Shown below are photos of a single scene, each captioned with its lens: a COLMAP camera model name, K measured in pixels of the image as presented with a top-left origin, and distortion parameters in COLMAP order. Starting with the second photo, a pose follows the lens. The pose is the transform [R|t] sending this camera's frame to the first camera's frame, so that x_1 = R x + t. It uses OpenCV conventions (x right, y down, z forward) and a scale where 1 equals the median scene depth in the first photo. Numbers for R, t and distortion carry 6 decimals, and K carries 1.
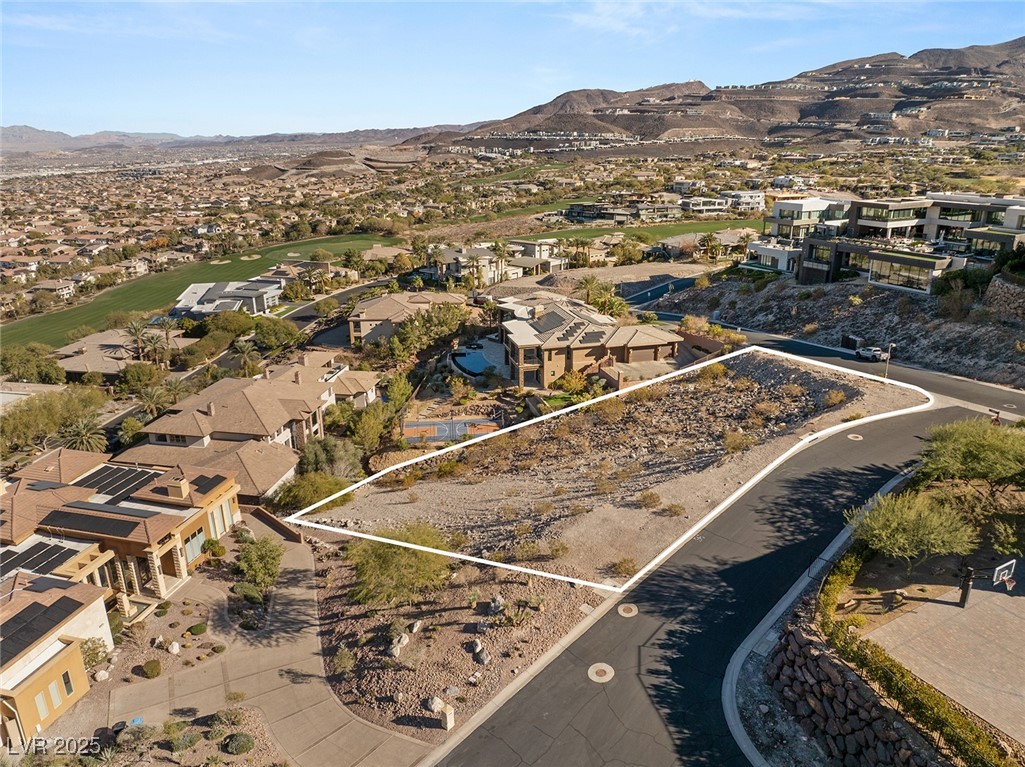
lens RADIAL K [[722.8, 0, 516.9], [0, 722.8, 382.4], [0, 0, 1]] dist [-0.031348, -0.007555]
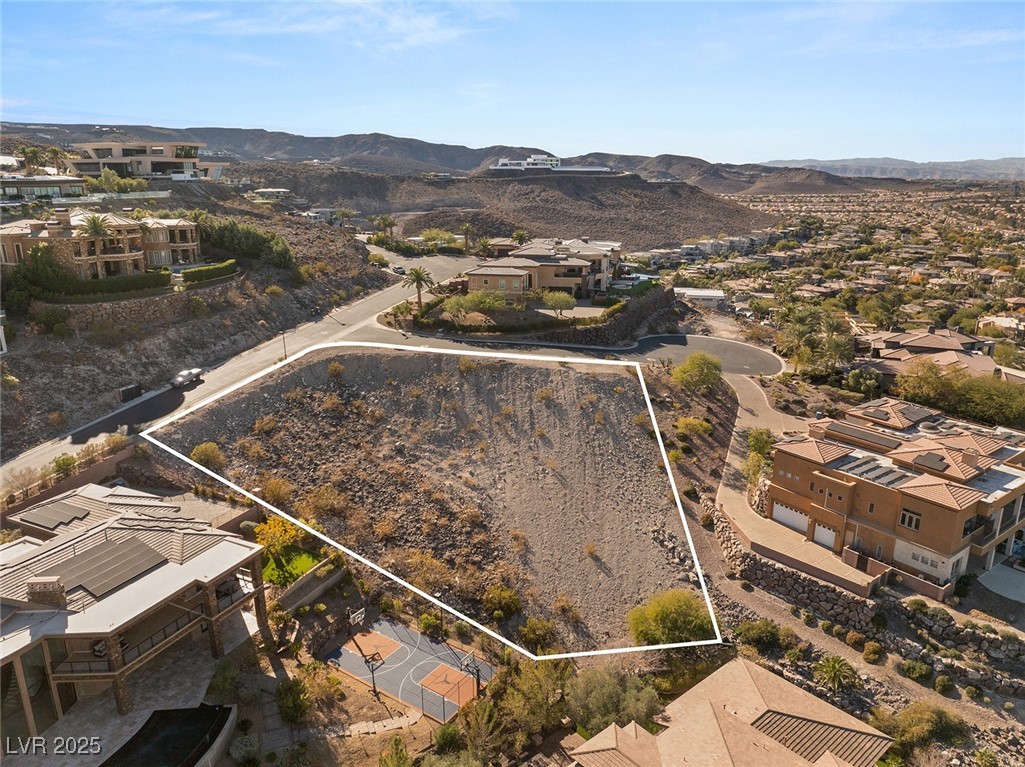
lens RADIAL K [[723.9, 0, 520.4], [0, 723.9, 380.1], [0, 0, 1]] dist [-0.031234, -0.004723]
pose [[-0.766096, -0.168854, 0.620150, -0.294906], [0.209724, 0.846387, 0.489535, -0.241752], [-0.607547, 0.505091, -0.613001, 0.717601]]
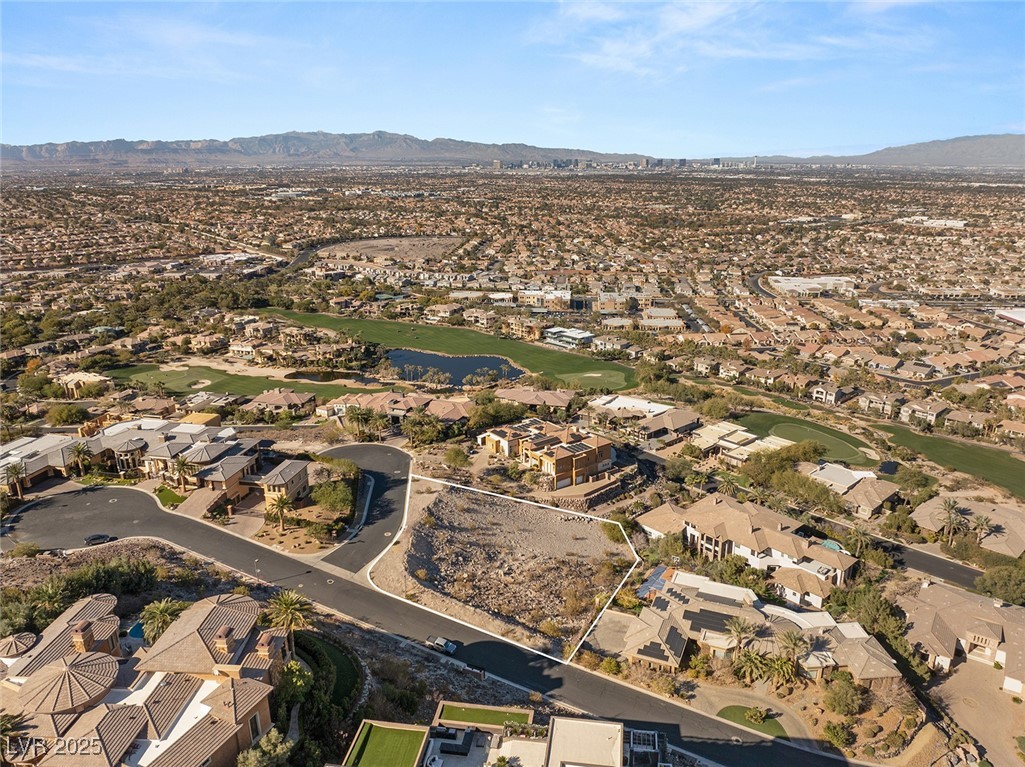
lens RADIAL K [[721.3, 0, 515.8], [0, 721.3, 379.3], [0, 0, 1]] dist [-0.028520, -0.000202]
pose [[-0.633338, 0.232038, -0.738269, 0.626753], [-0.242533, 0.846414, 0.474089, -0.526191], [0.734889, 0.479313, -0.479789, 0.764510]]
